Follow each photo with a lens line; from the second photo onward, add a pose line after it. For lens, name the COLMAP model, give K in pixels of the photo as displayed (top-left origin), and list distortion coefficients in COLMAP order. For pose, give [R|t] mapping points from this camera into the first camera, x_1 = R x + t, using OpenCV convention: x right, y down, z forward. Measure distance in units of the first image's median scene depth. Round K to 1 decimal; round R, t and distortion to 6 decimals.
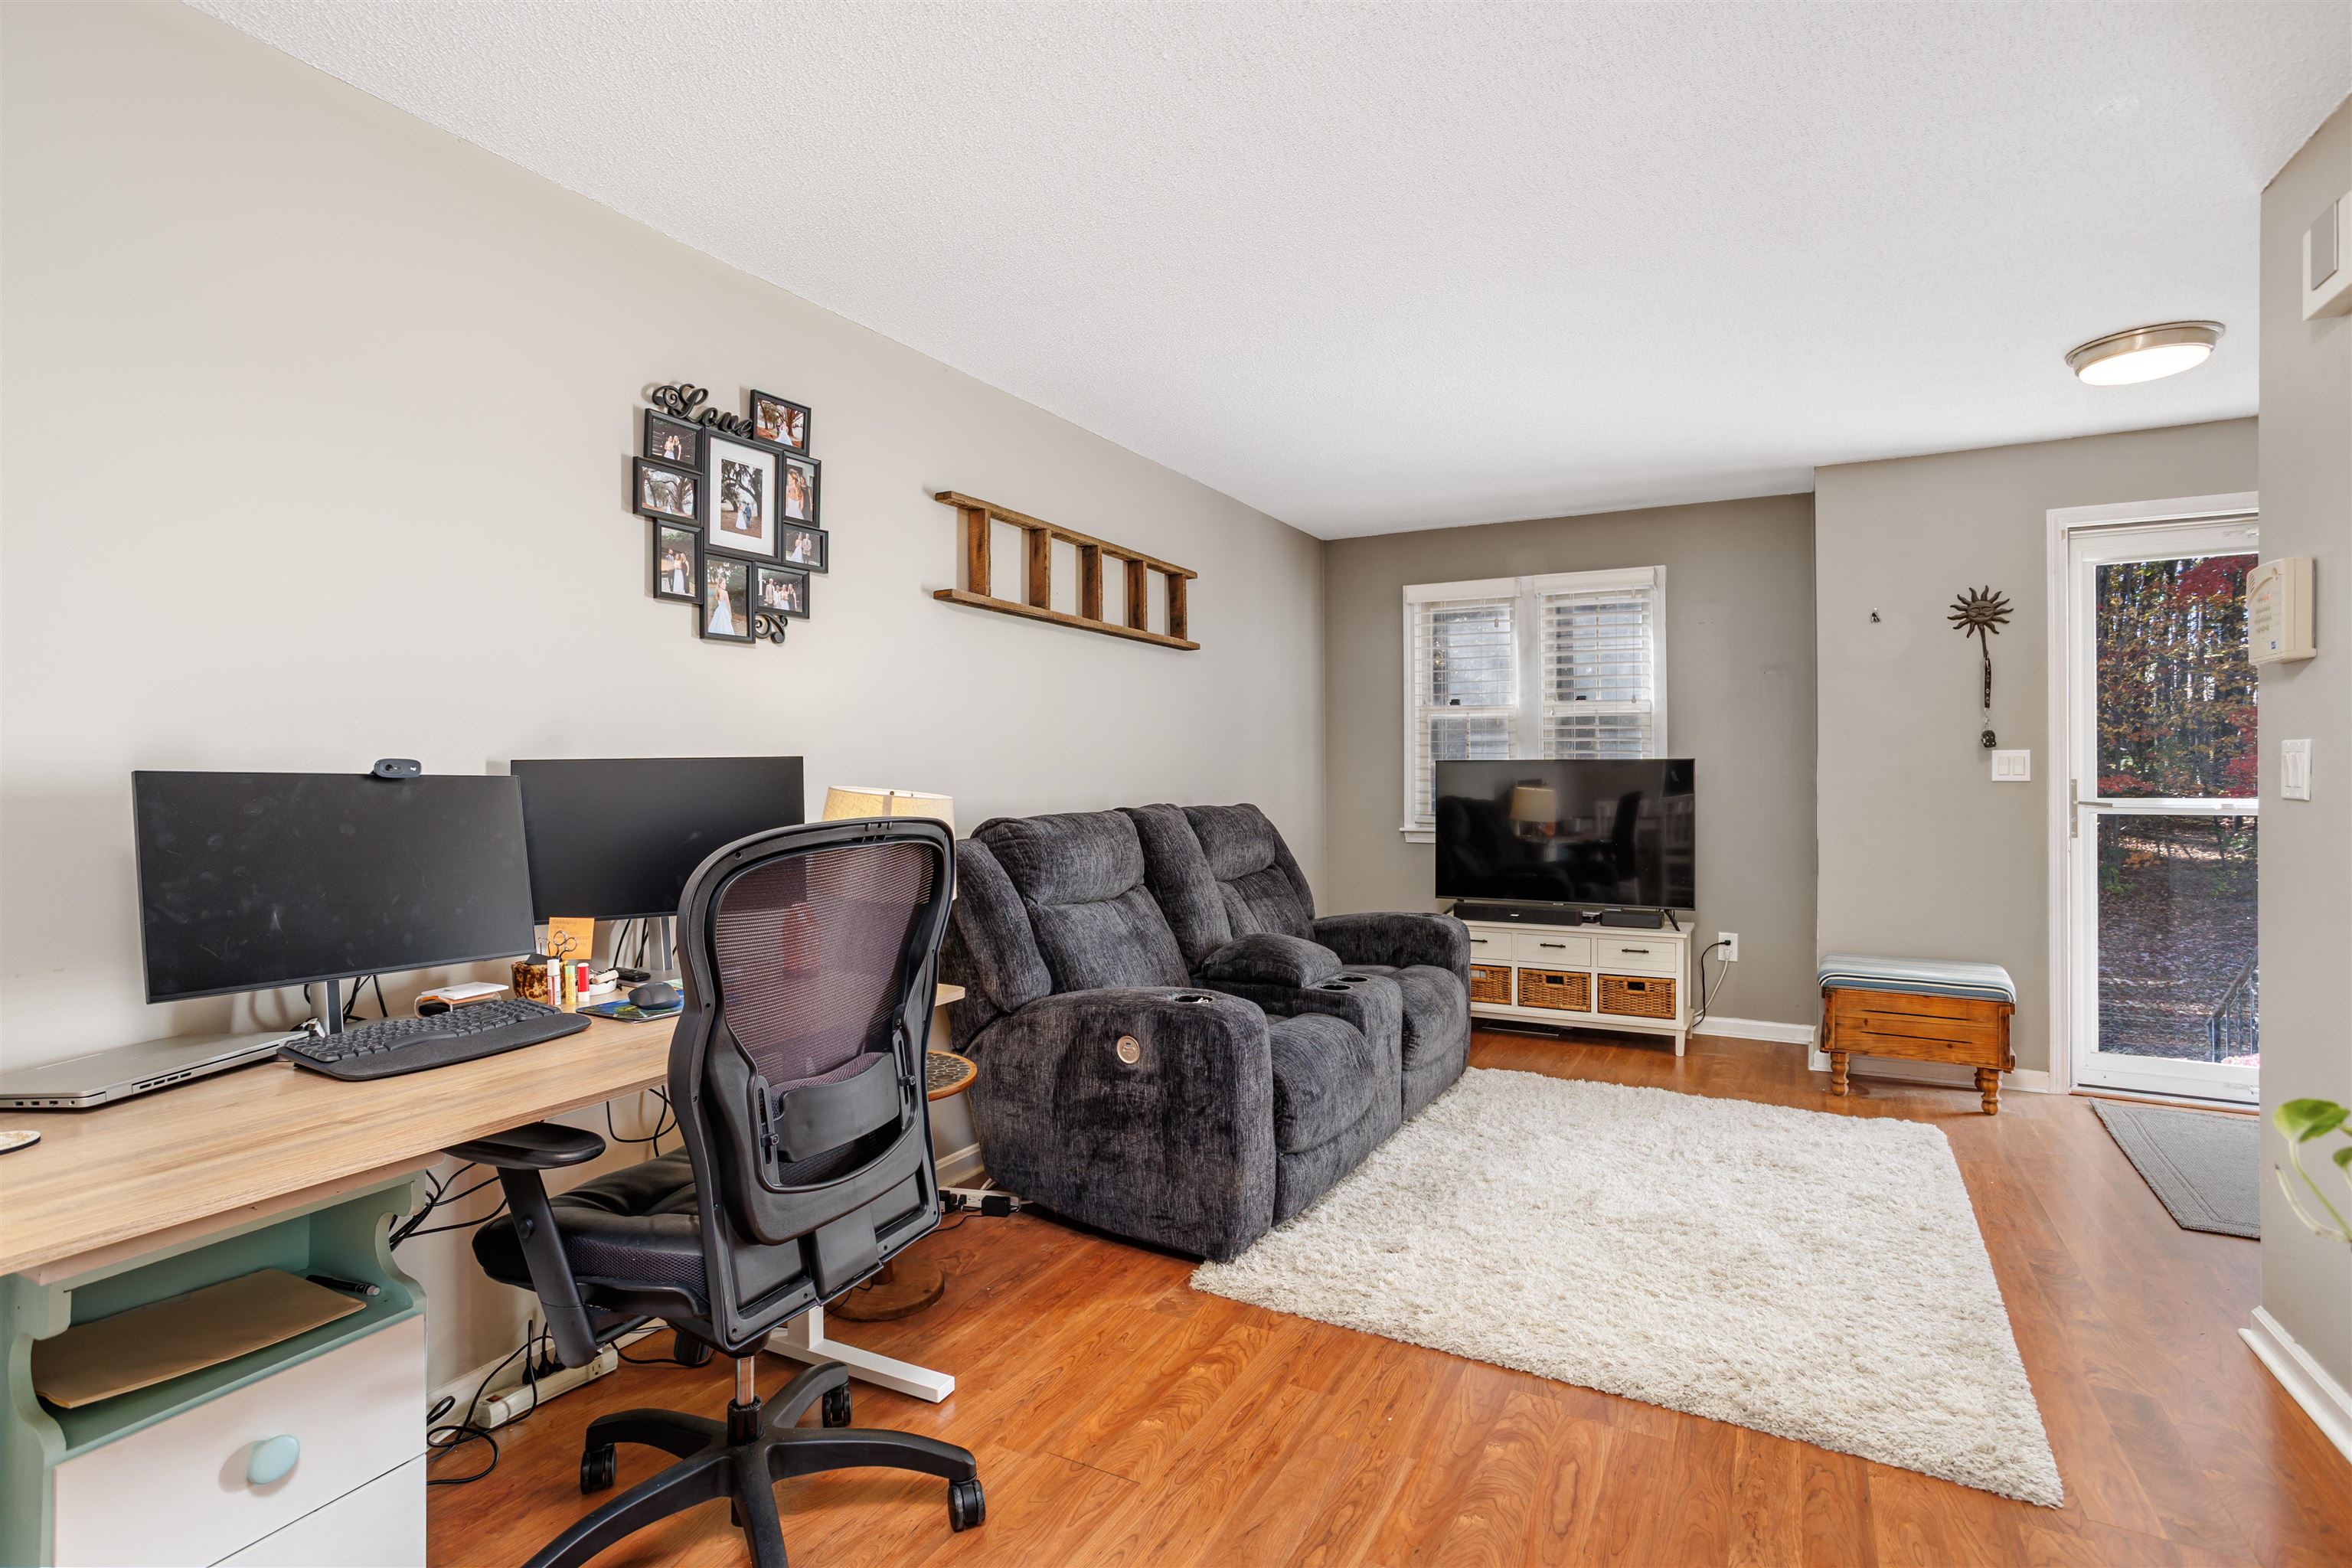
lens RADIAL K [[1190.6, 0, 1156.1], [0, 1190.6, 774.9], [0, 0, 1]] dist [-0.057102, 0.029913]
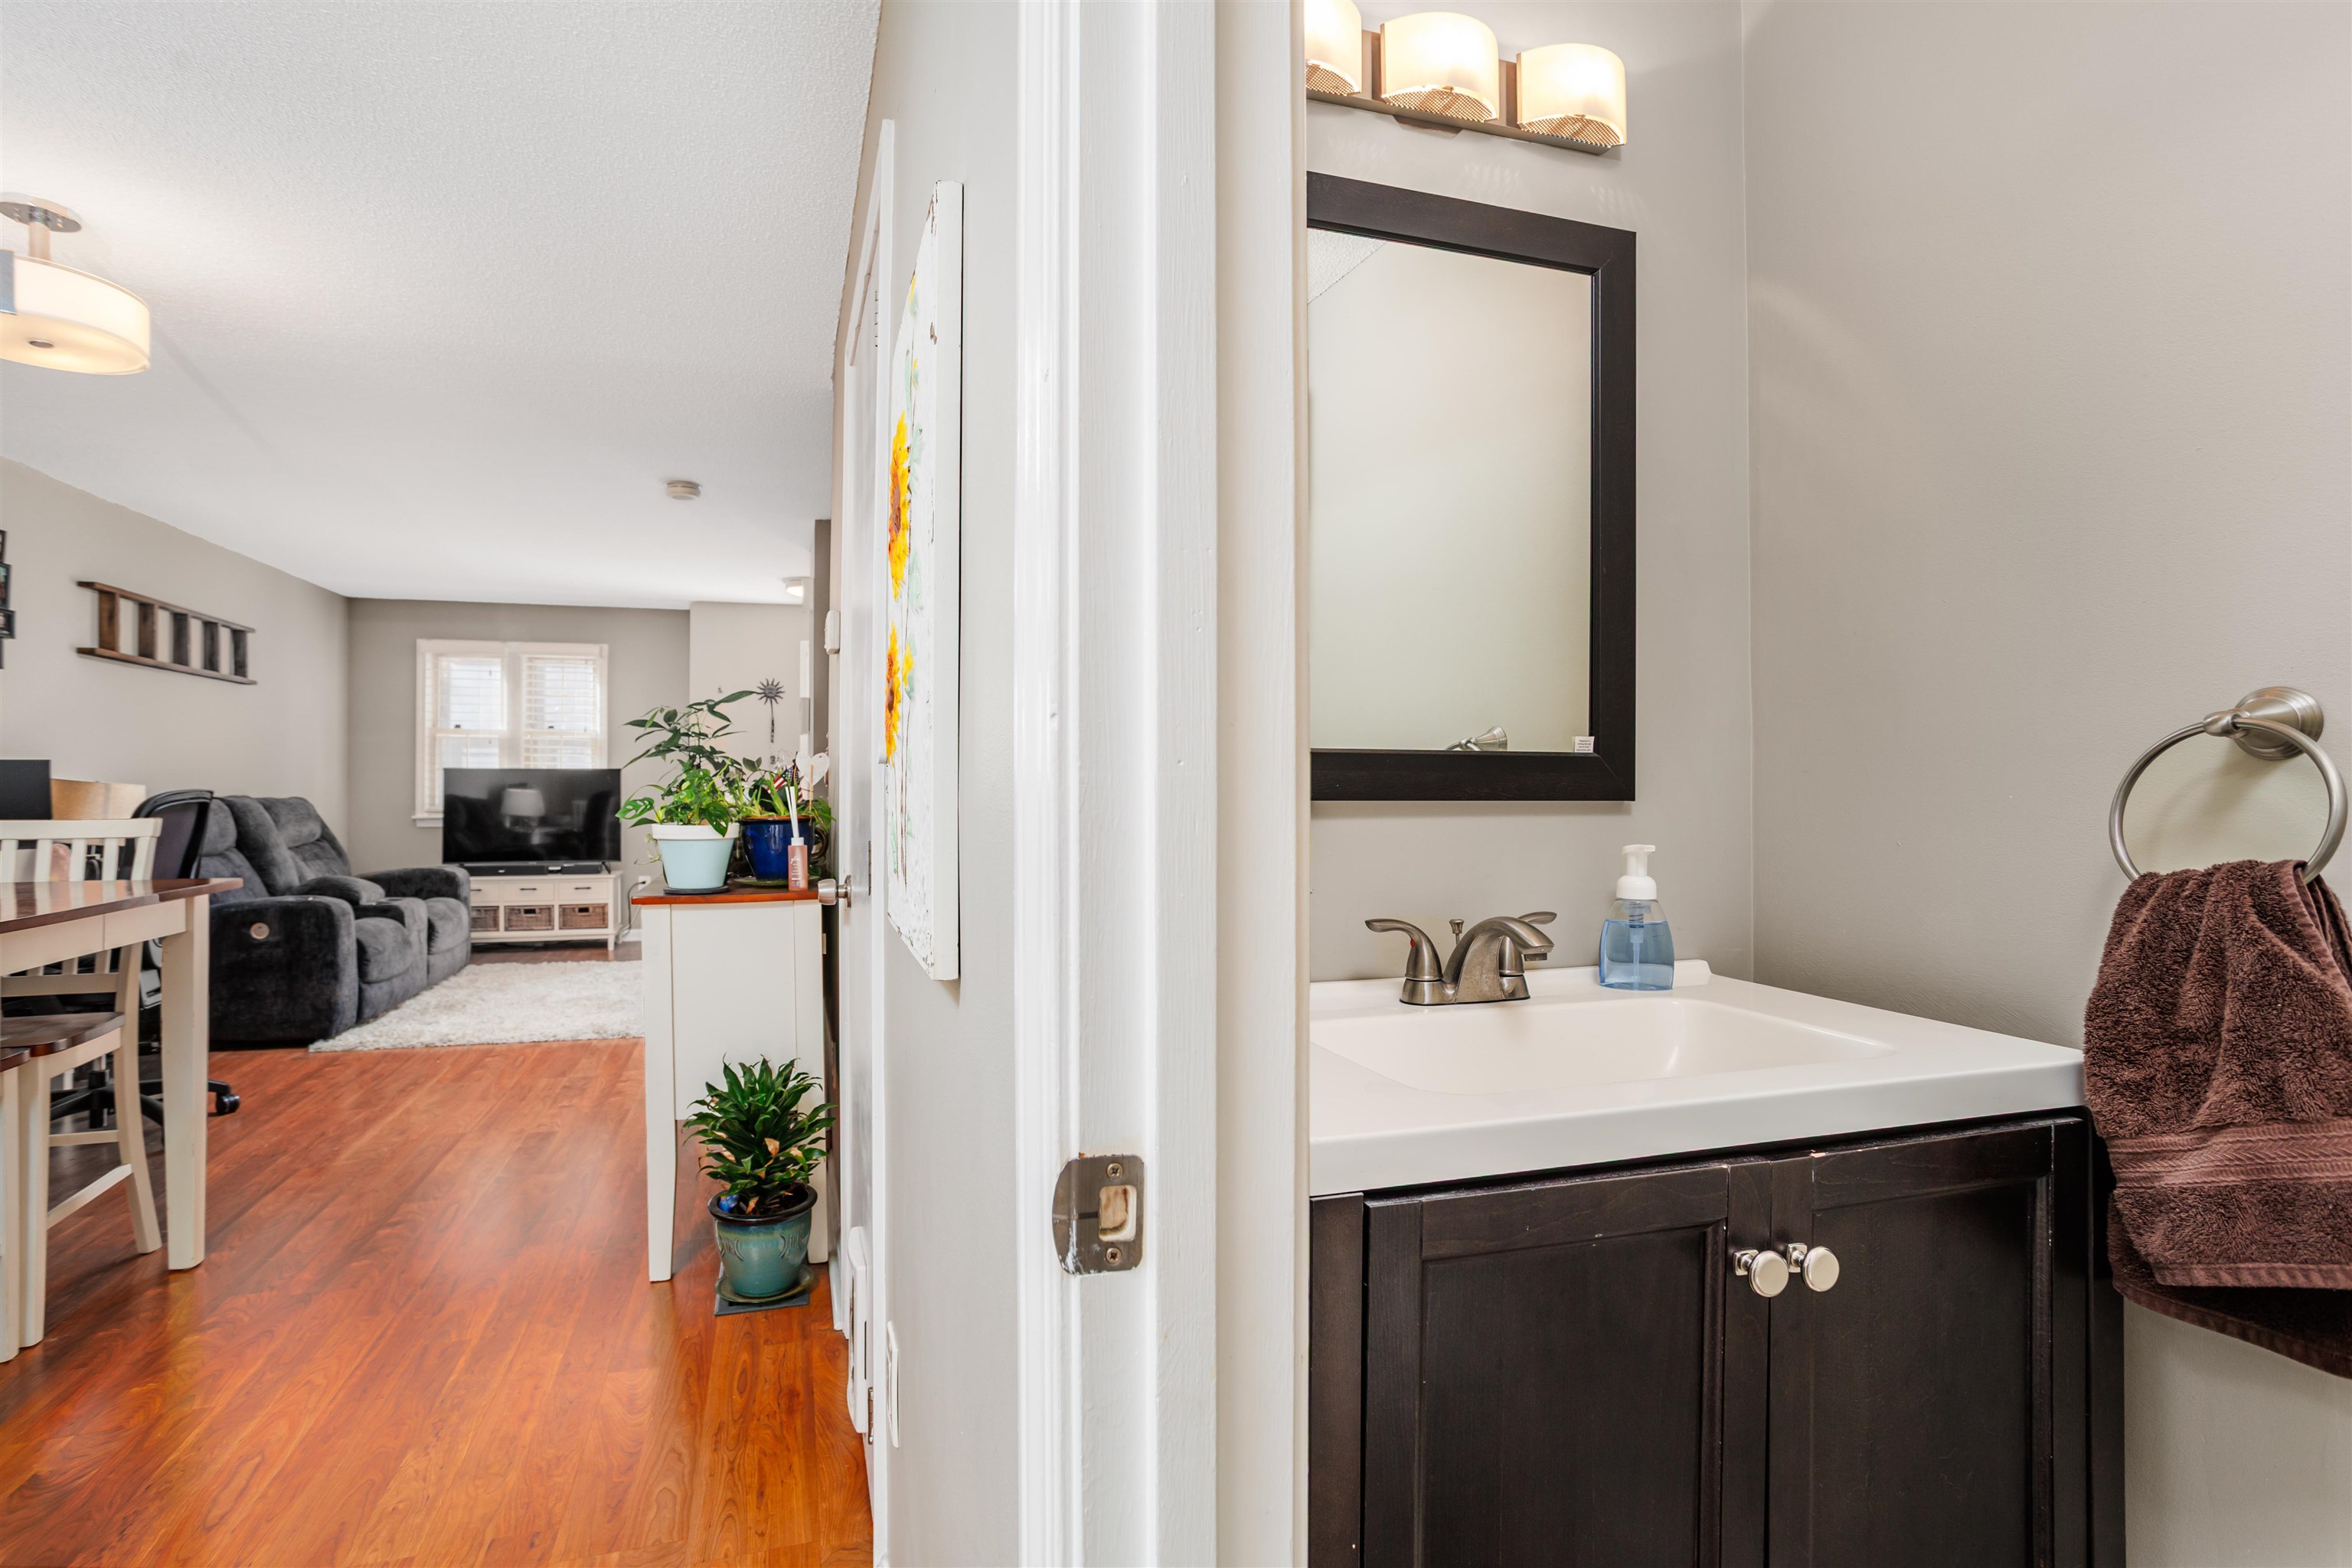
lens RADIAL K [[1190.6, 0, 1156.1], [0, 1190.6, 774.9], [0, 0, 1]] dist [-0.057102, 0.029913]
pose [[0.698056, 0.008652, 0.715991, -0.224260], [-0.001659, 0.999944, -0.010466, 0.012586], [-0.716041, 0.006118, 0.698032, -0.773381]]
